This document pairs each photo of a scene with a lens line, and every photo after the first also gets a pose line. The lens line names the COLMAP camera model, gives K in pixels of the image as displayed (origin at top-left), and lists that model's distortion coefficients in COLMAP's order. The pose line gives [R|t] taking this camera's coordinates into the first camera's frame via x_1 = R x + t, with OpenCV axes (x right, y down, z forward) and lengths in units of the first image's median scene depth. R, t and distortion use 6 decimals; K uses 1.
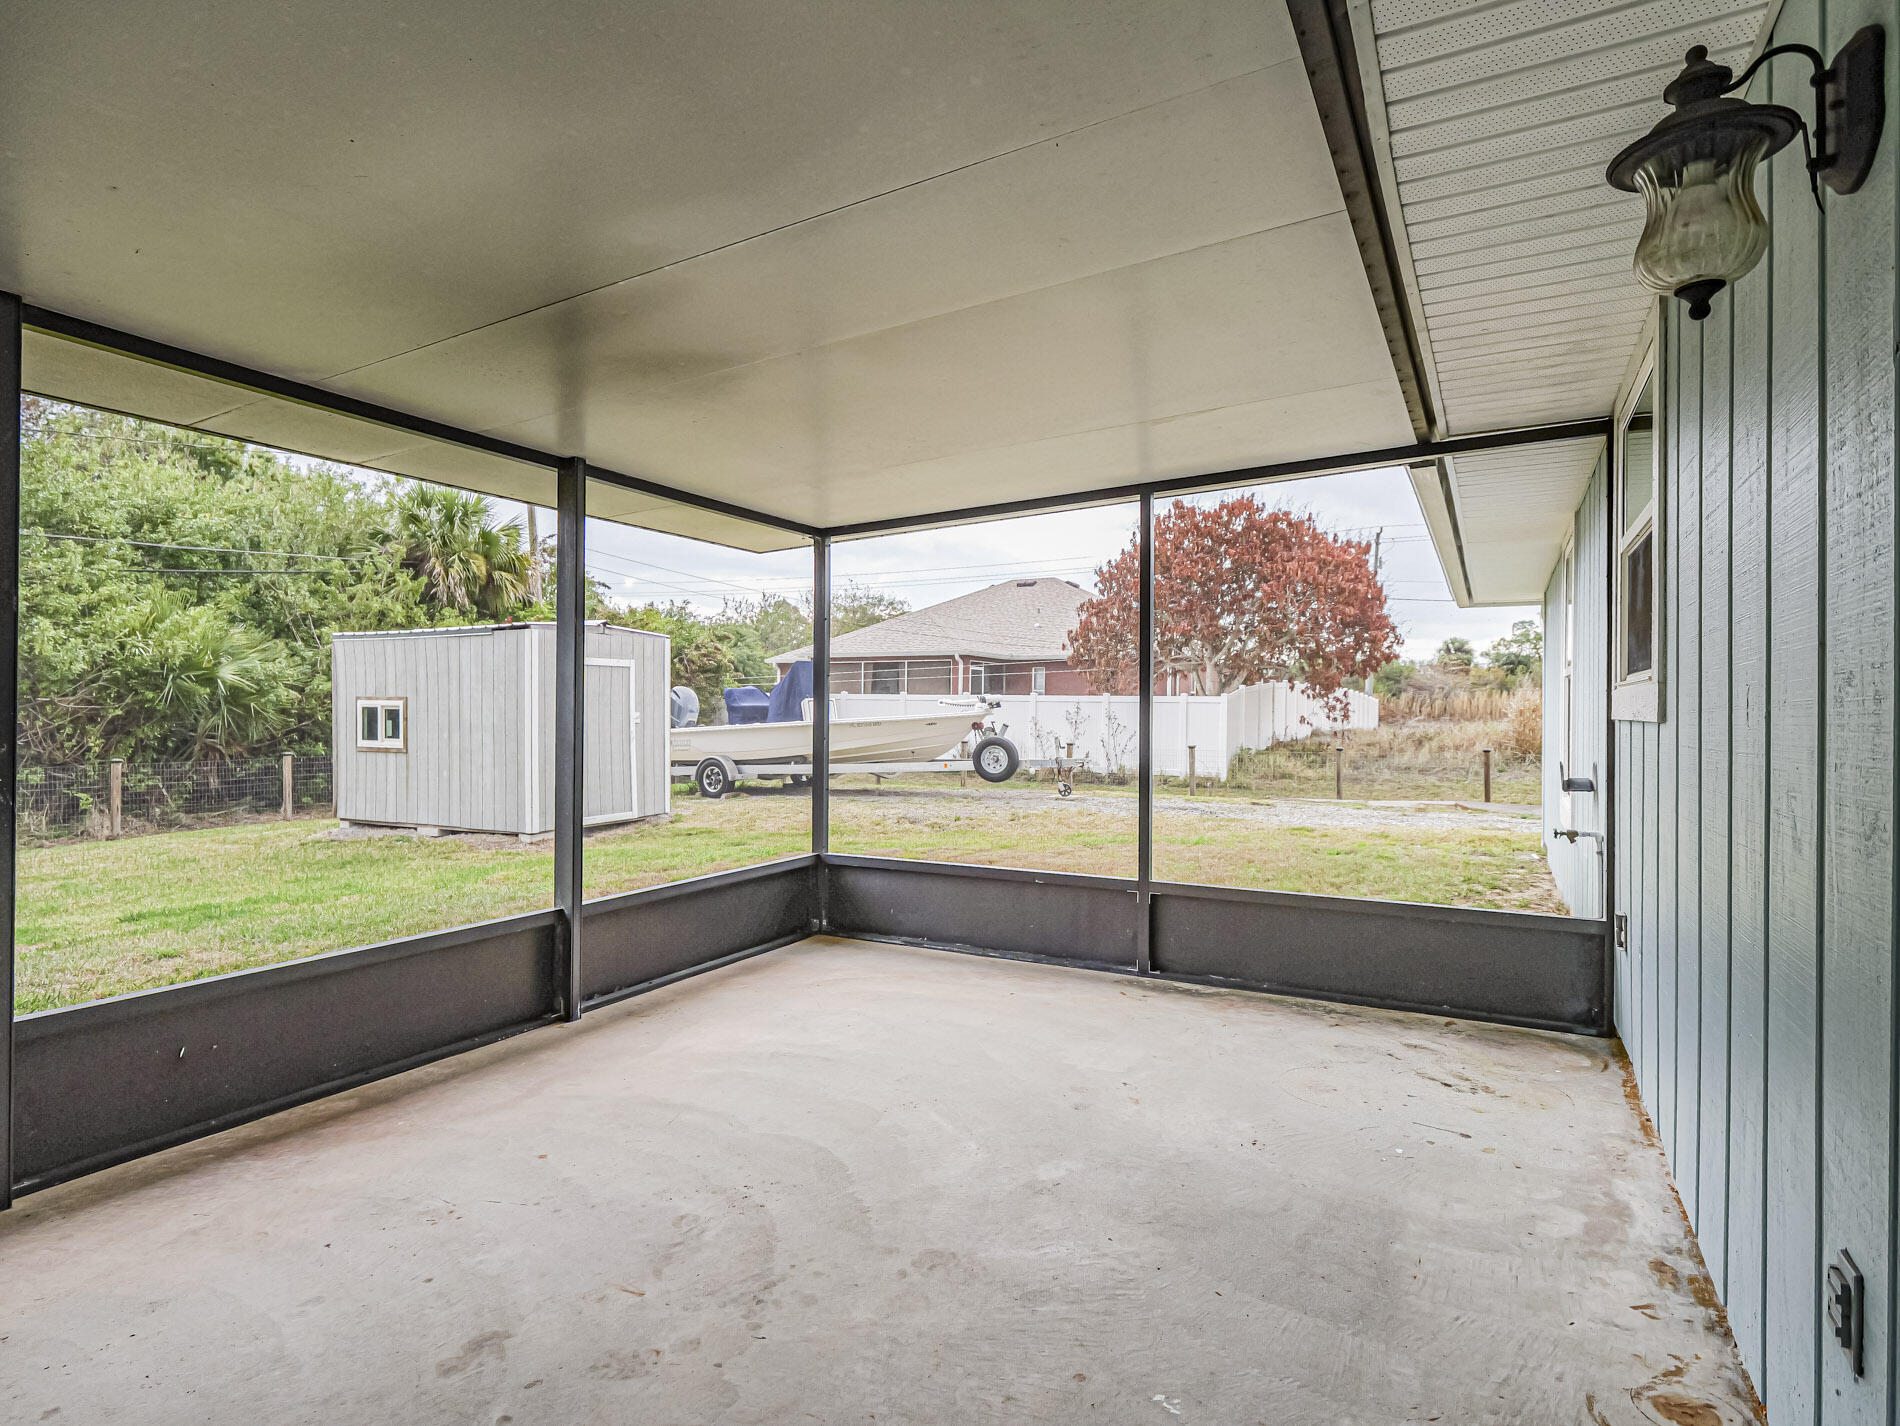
lens RADIAL K [[1001.2, 0, 939.5], [0, 1001.2, 709.1], [0, 0, 1]] dist [-0.004509, -0.000606]
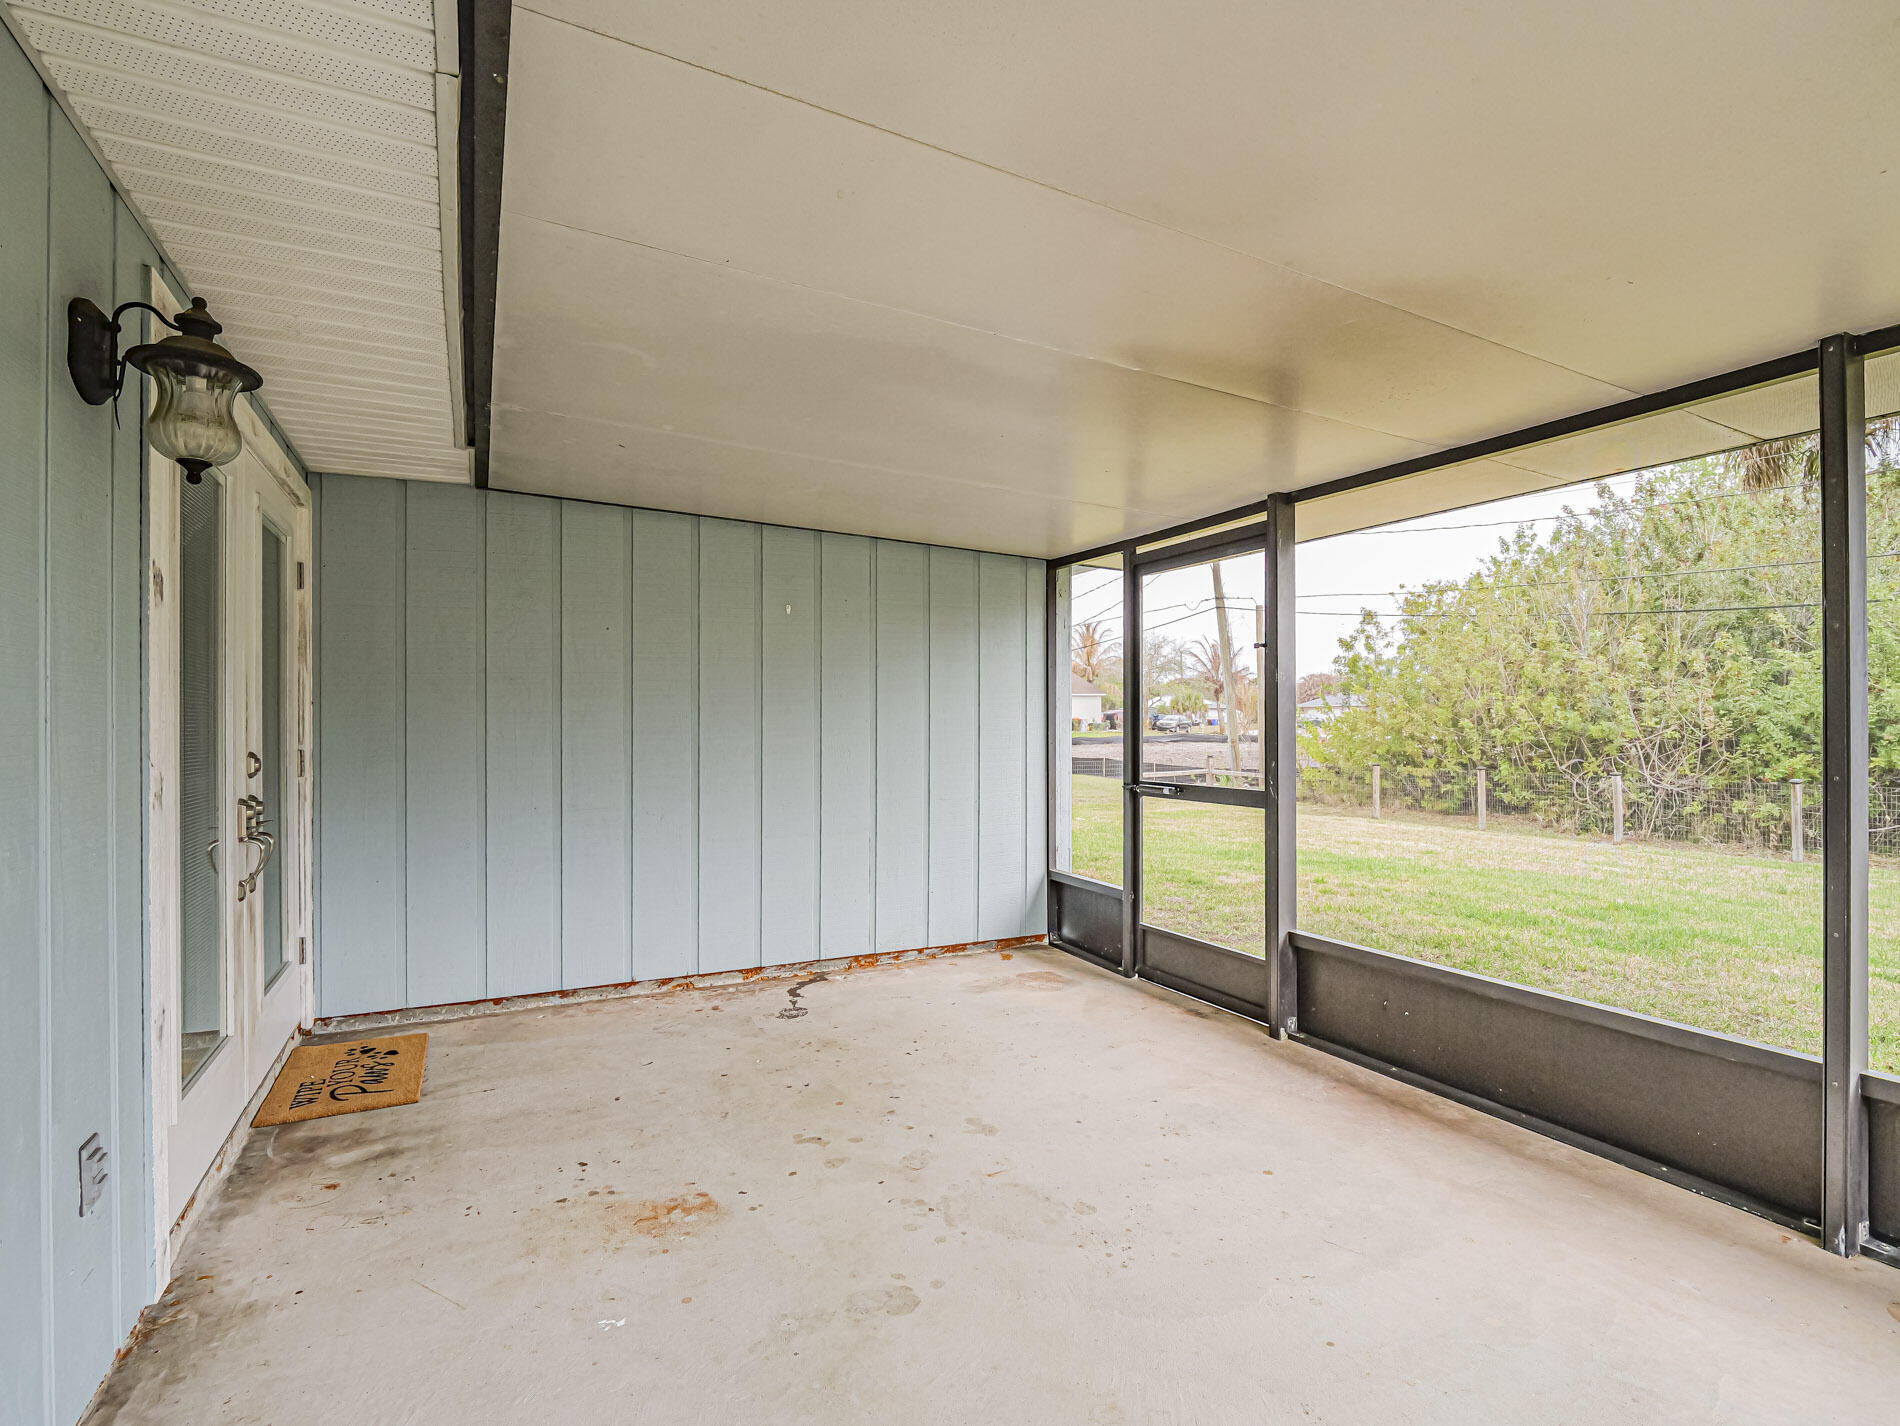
lens RADIAL K [[901.6, 0, 938.8], [0, 901.6, 724.8], [0, 0, 1]] dist [-0.002113, -0.002293]
pose [[-0.547664, -0.001722, -0.836697, 0.762761], [0.003891, 0.999982, -0.004605, -0.030552], [0.836689, -0.005778, -0.547647, 1.584236]]
